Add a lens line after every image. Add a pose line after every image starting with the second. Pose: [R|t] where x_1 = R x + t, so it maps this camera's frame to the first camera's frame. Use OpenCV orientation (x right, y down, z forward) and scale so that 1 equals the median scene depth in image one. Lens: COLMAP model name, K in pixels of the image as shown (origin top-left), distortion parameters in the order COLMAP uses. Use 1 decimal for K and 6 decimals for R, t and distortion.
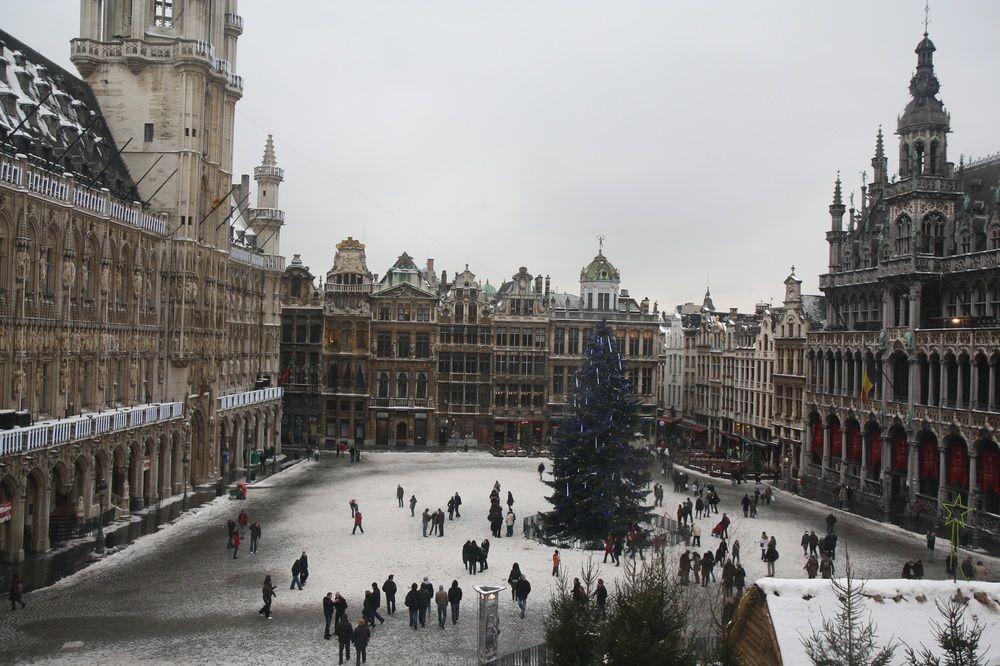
lens RADIAL K [[868.0, 0, 503.4], [0, 868.0, 328.5], [0, 0, 1]] dist [-0.046212, 0.074894]
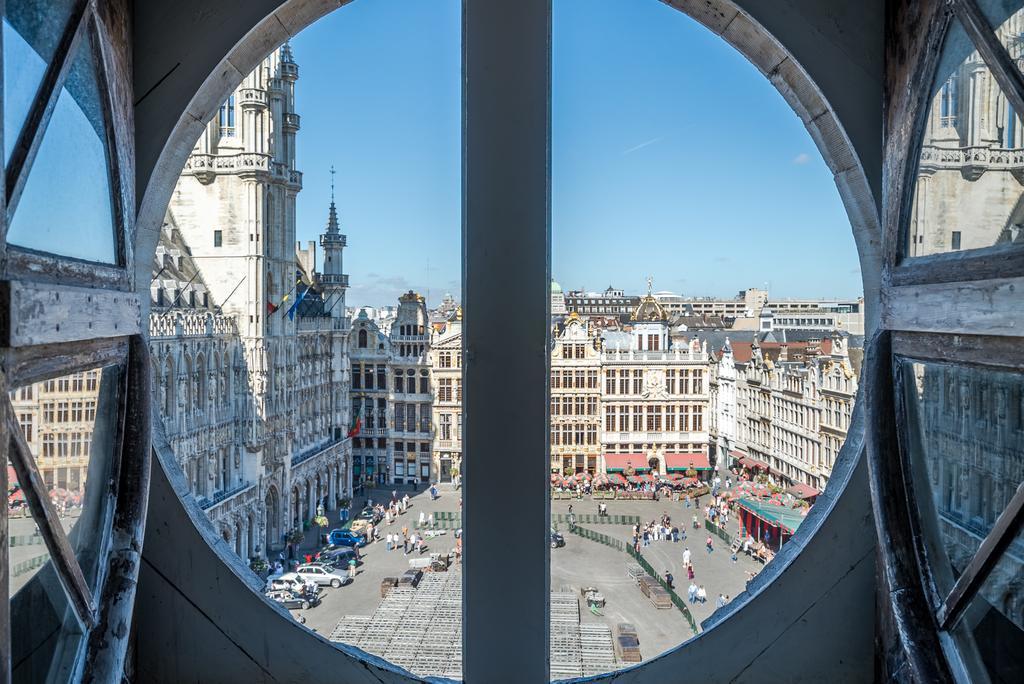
lens RADIAL K [[822.1, 0, 476.7], [0, 822.1, 334.0], [0, 0, 1]] dist [0.007838, 0.002217]
pose [[0.992648, -0.026394, -0.118122, 0.027796], [0.030379, 0.999024, 0.032063, -0.098093], [0.117160, -0.035415, 0.992481, -0.004961]]
